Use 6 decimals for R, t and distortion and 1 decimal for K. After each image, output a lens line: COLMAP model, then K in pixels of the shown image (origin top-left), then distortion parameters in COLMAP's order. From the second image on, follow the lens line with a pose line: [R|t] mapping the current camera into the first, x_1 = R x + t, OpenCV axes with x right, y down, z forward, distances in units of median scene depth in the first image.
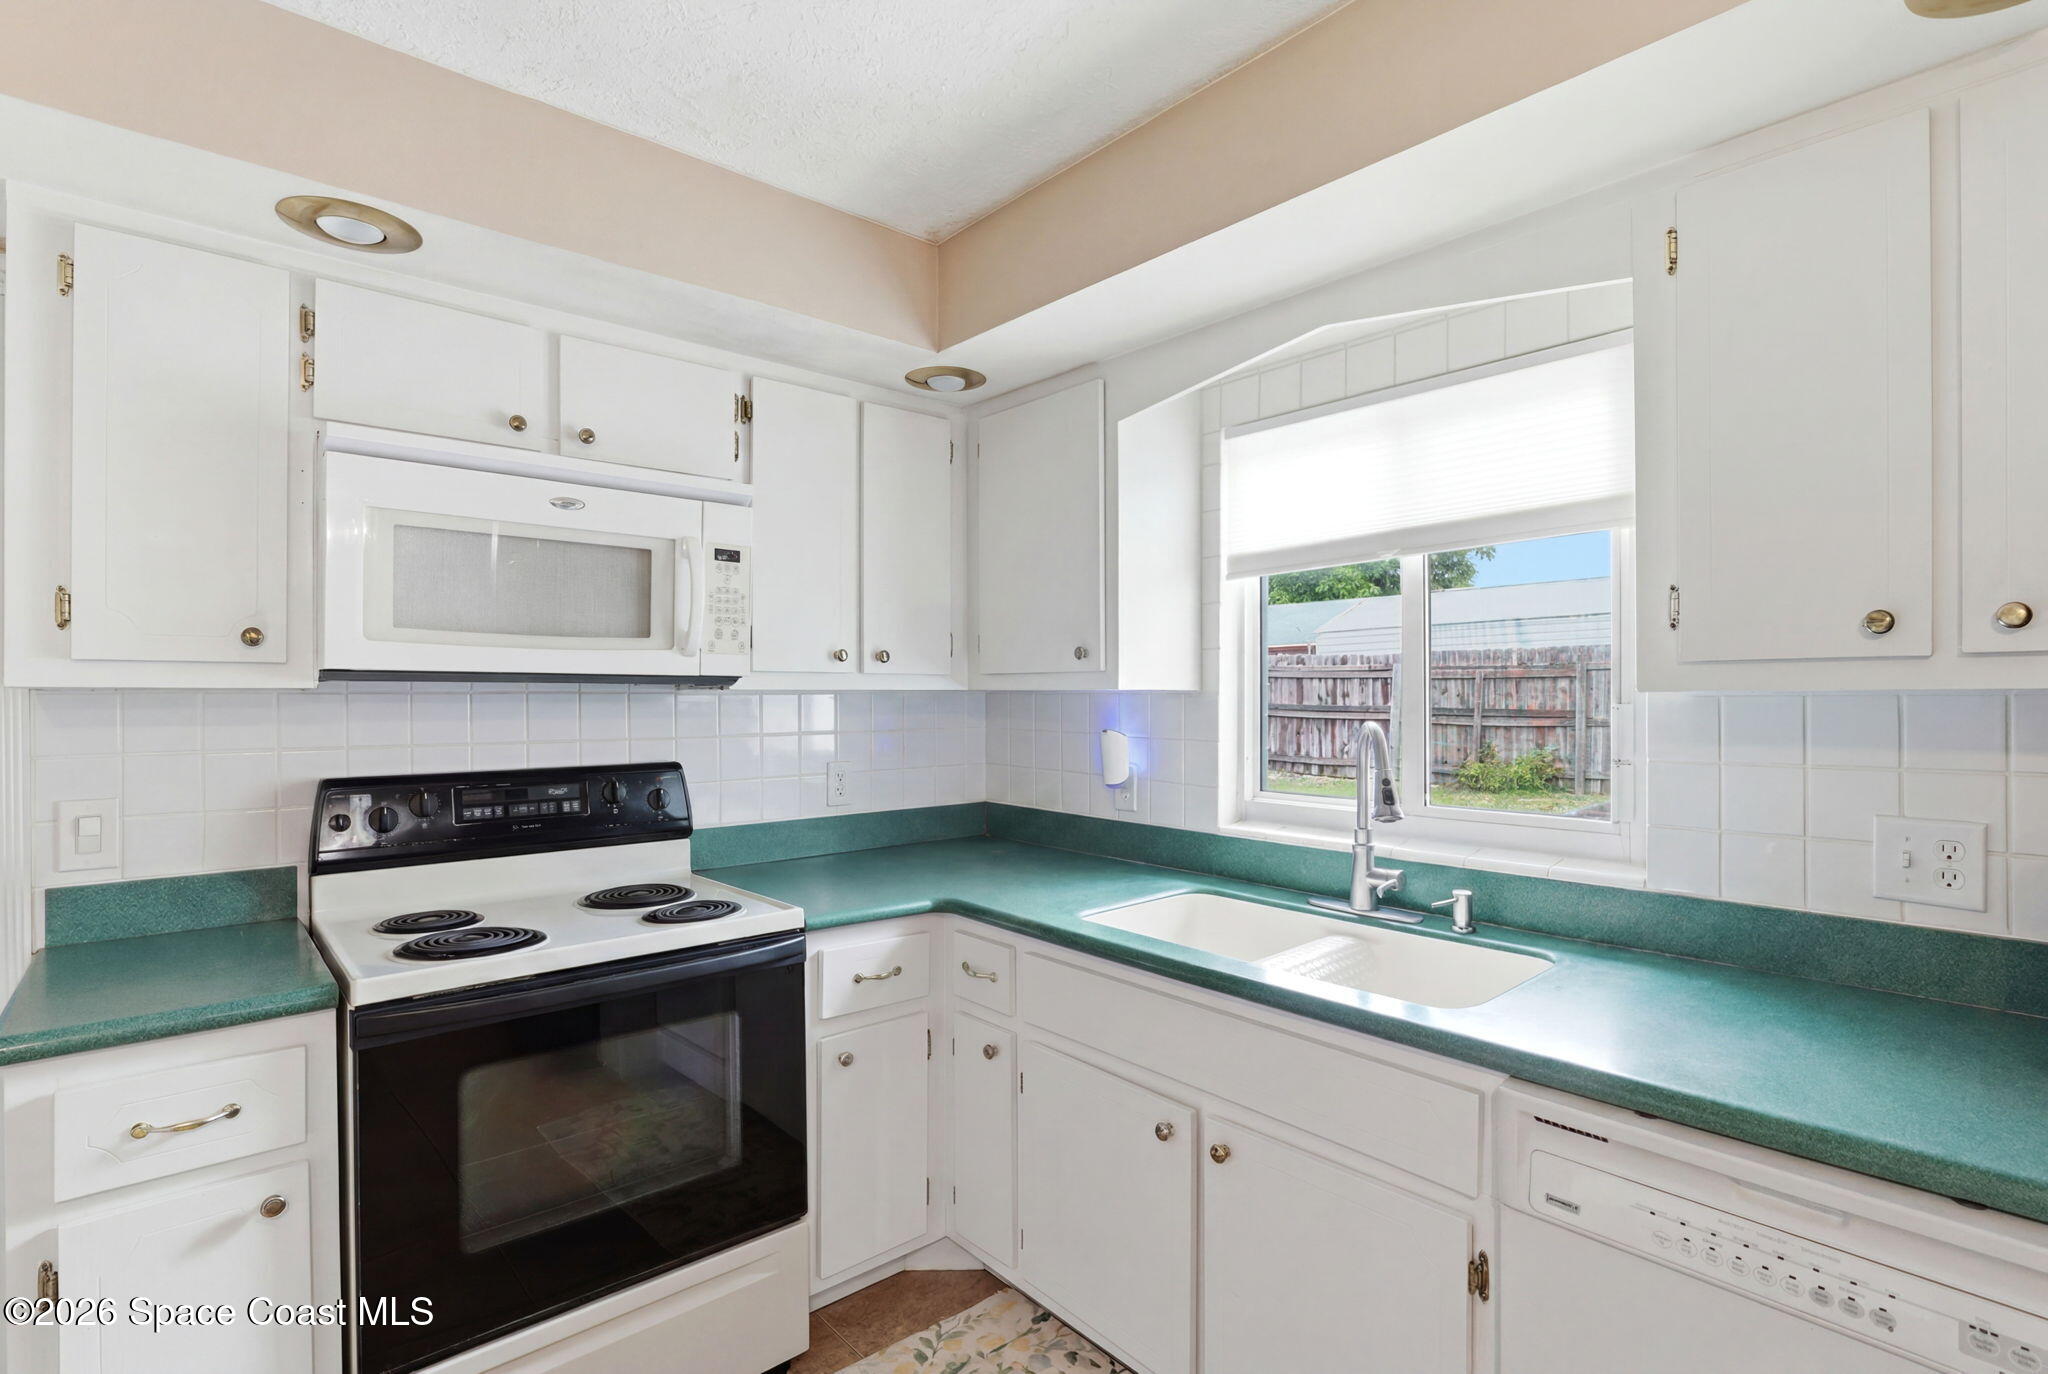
lens RADIAL K [[968.1, 0, 1024.0], [0, 968.1, 687.0], [0, 0, 1]] dist [-0.020705, 0.006158]
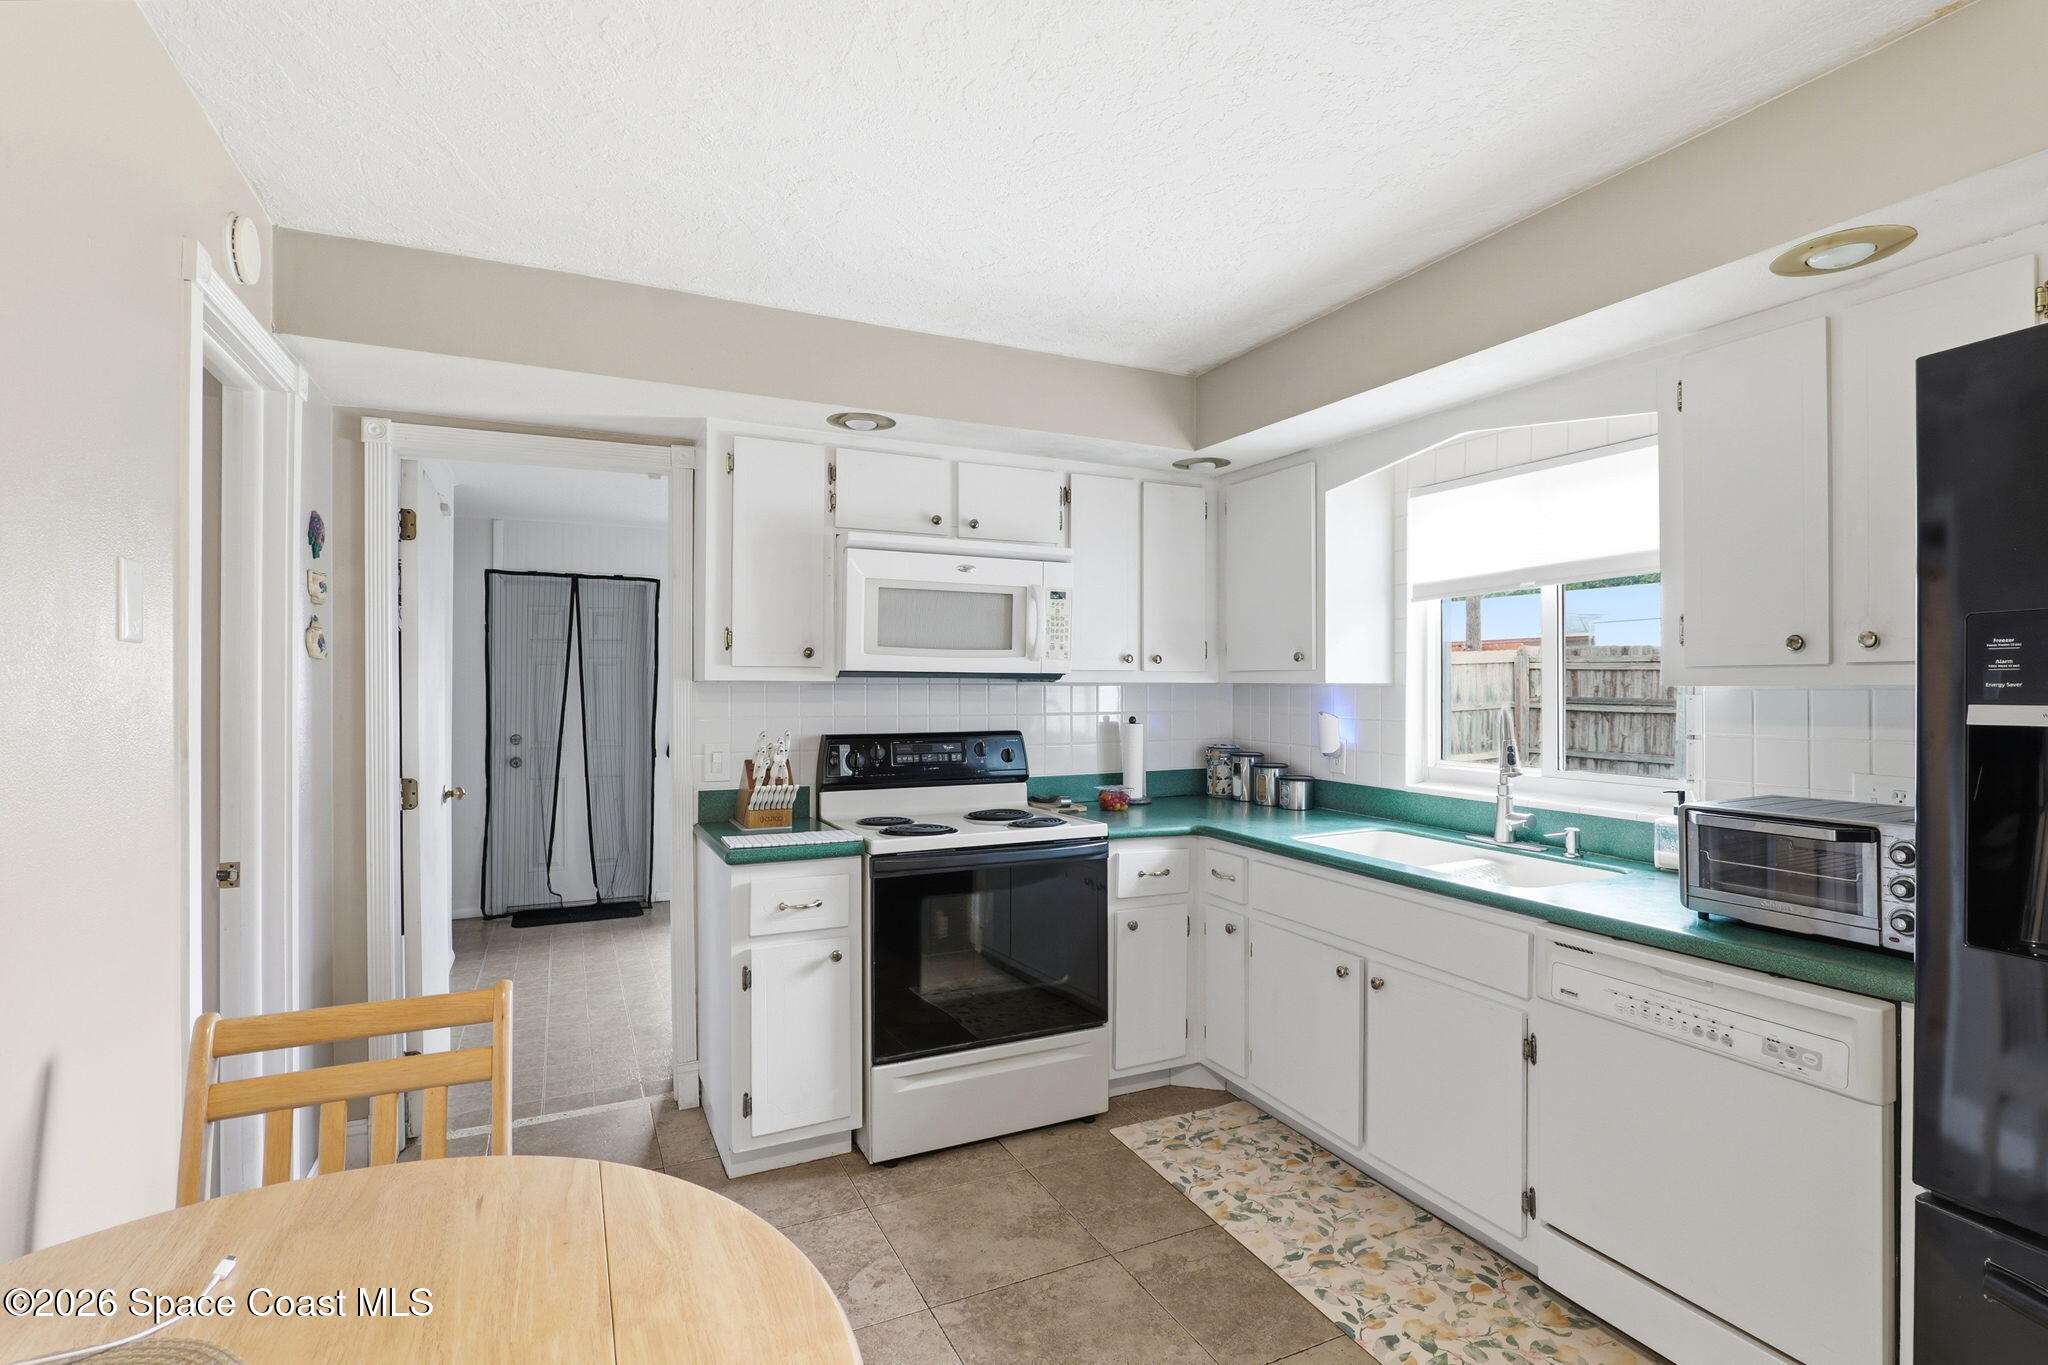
lens RADIAL K [[968.1, 0, 1024.0], [0, 968.1, 682.5], [0, 0, 1]] dist [-0.020705, 0.006158]
pose [[0.964548, 0.003469, -0.263883, 0.050228], [-0.001916, 0.999979, 0.006142, -0.006516], [0.263899, -0.005419, 0.964535, -0.513498]]
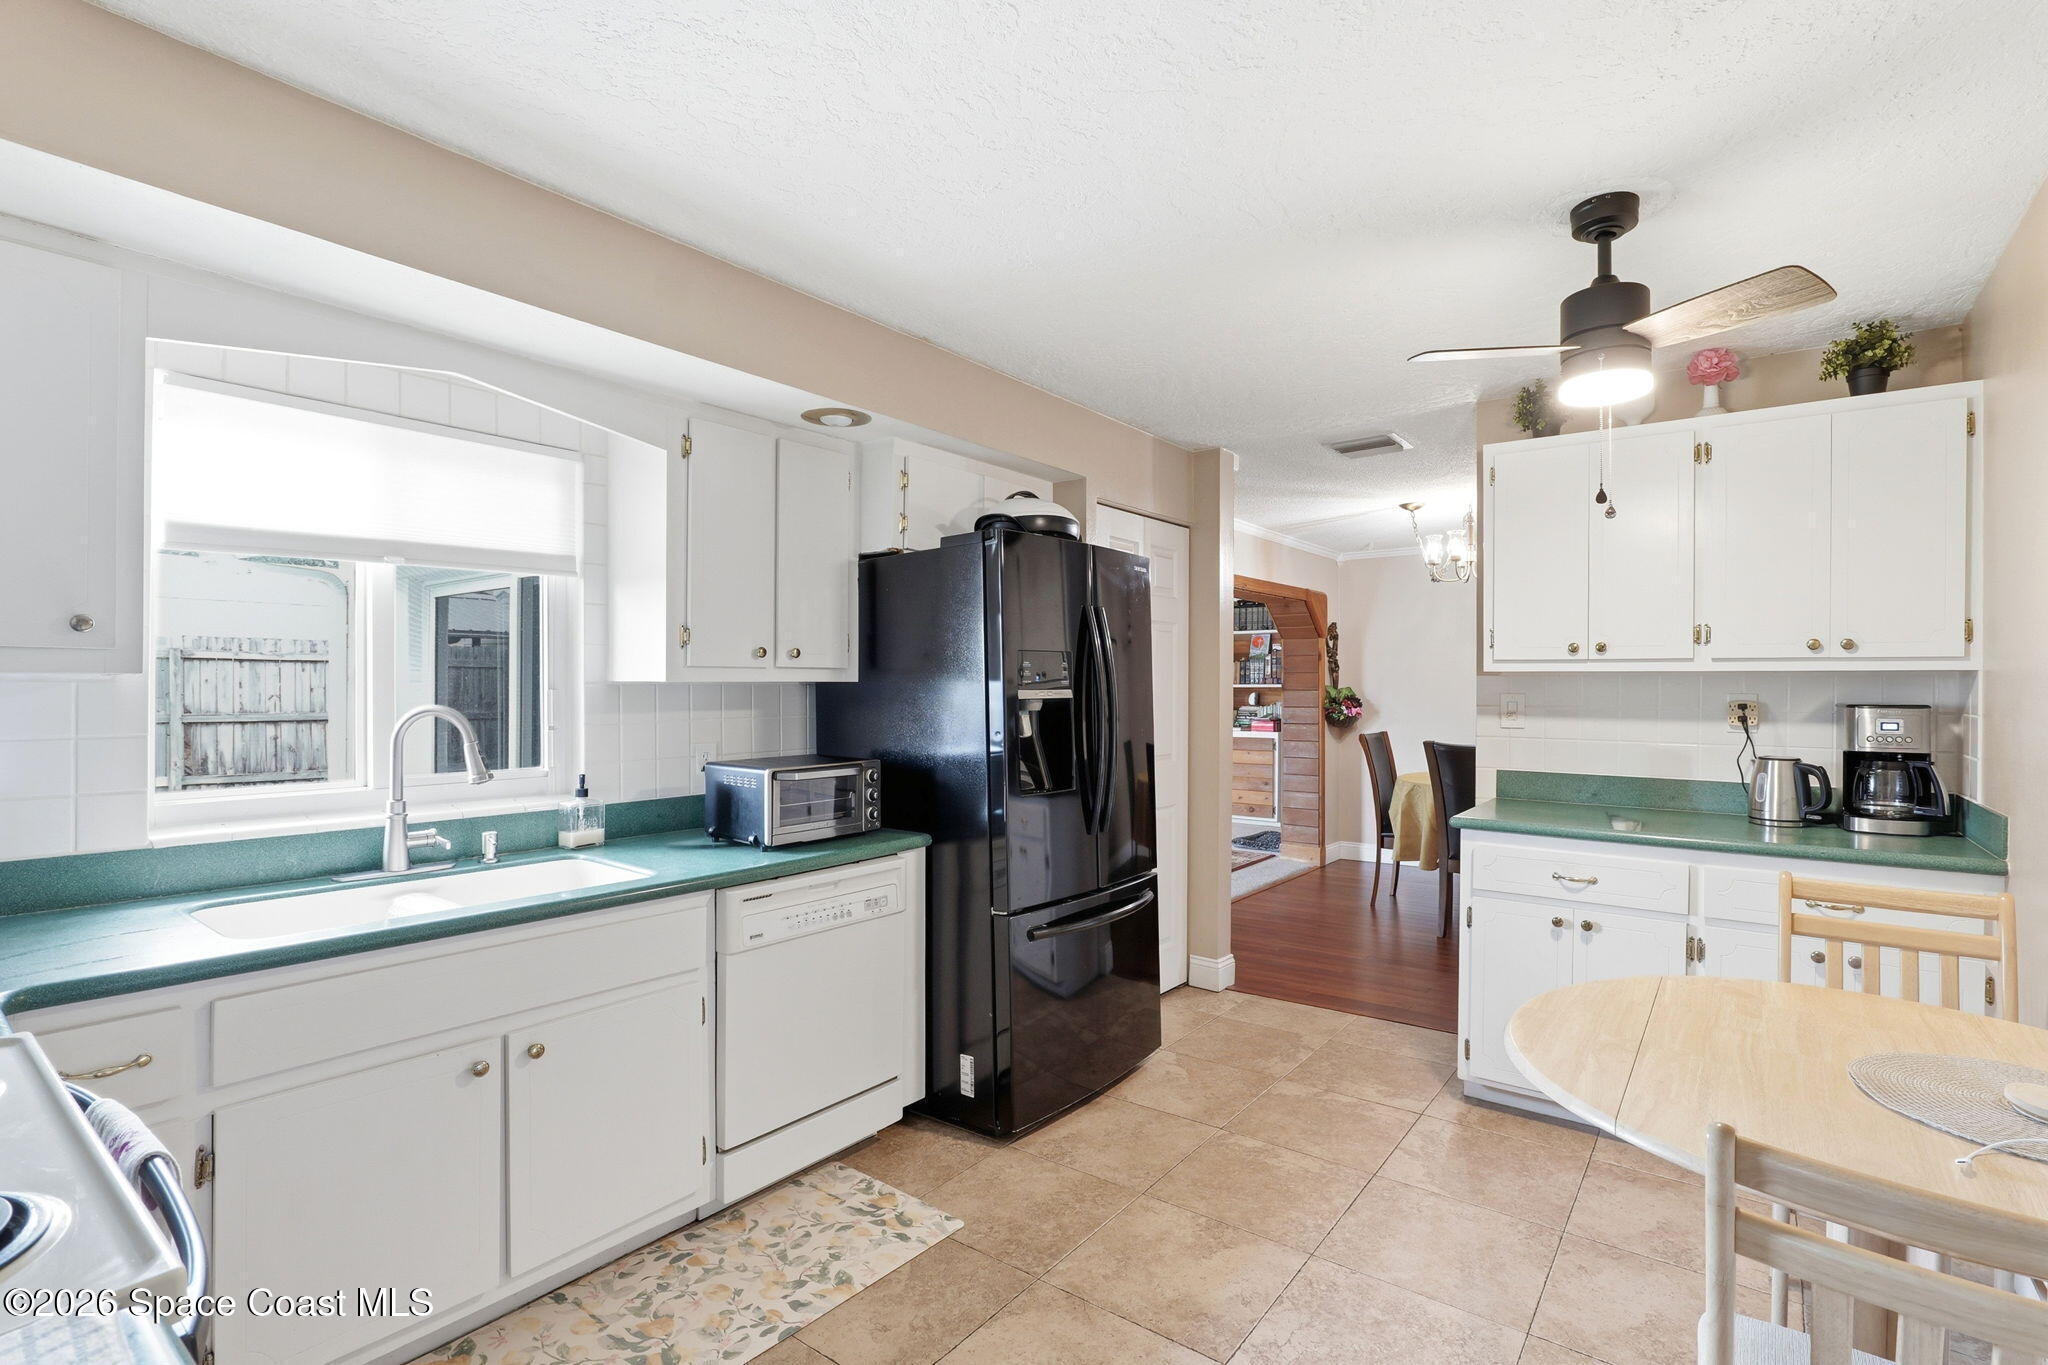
lens RADIAL K [[968.1, 0, 1024.0], [0, 968.1, 682.5], [0, 0, 1]] dist [-0.020705, 0.006158]
pose [[-0.194756, 0.003053, 0.980847, -0.914920], [-0.008059, 0.999956, -0.004713, 0.006257], [-0.980819, -0.008822, -0.194723, 0.505863]]
